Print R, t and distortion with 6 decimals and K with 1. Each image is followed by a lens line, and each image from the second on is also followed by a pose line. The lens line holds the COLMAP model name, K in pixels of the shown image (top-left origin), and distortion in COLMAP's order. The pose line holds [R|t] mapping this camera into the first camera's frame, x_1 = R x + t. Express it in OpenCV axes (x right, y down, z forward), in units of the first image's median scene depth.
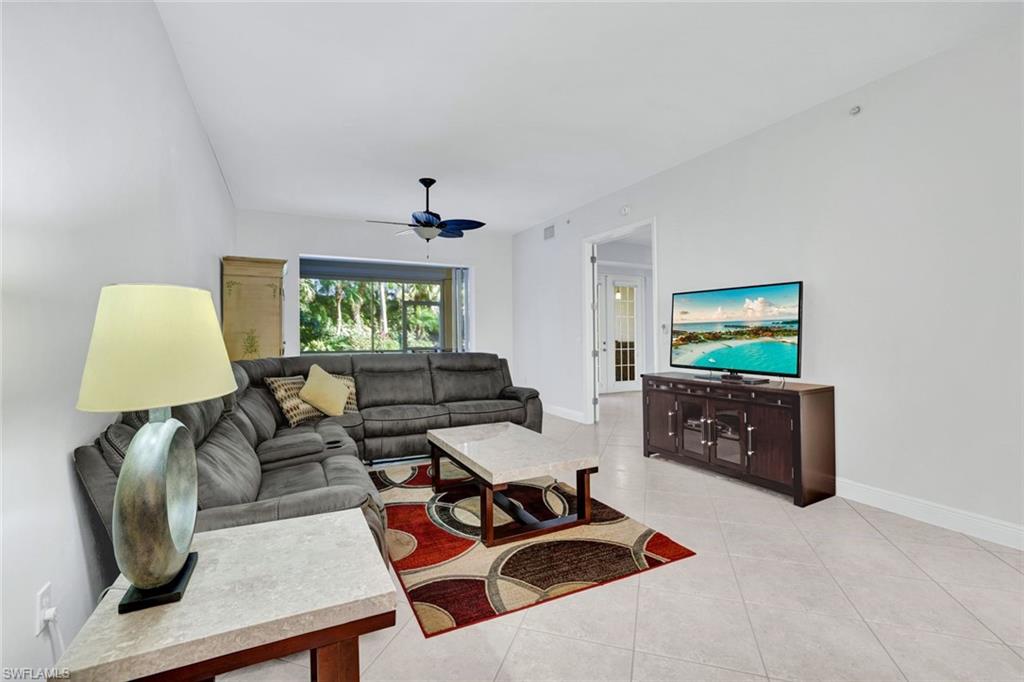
lens RADIAL K [[446.9, 0, 514.8], [0, 446.9, 333.5], [0, 0, 1]] dist [-0.004044, 0.000185]
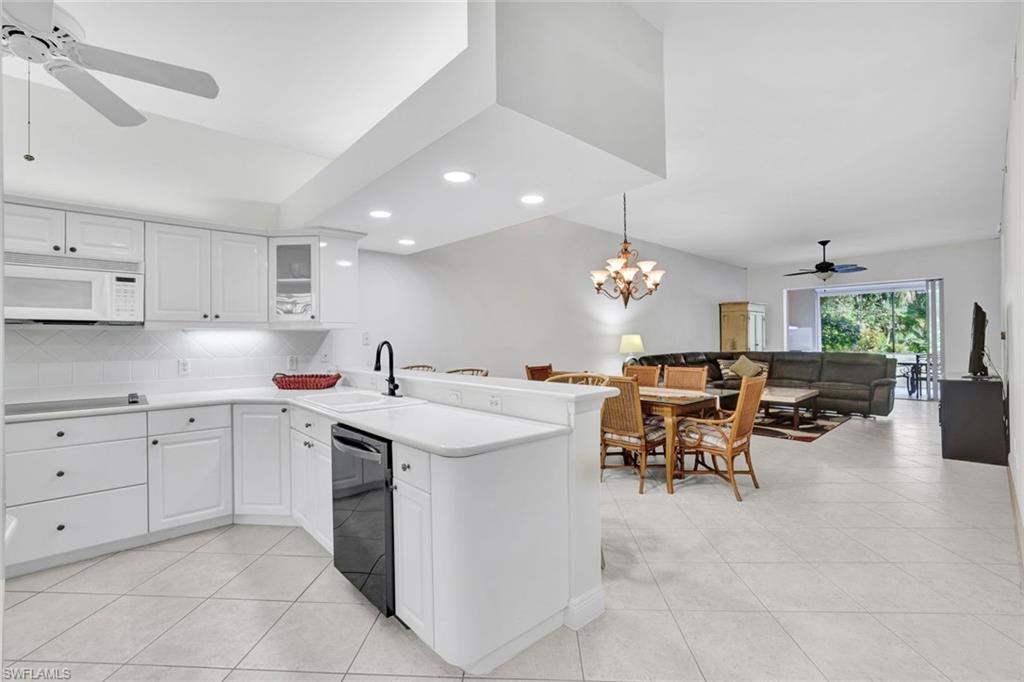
lens RADIAL K [[446.9, 0, 513.4], [0, 446.9, 341.5], [0, 0, 1]] dist [-0.004044, 0.000185]
pose [[0.263598, 0.011713, -0.964562, 0.729927], [0.014461, 0.999766, 0.016092, -0.024232], [0.964524, -0.018190, 0.263367, -0.330479]]
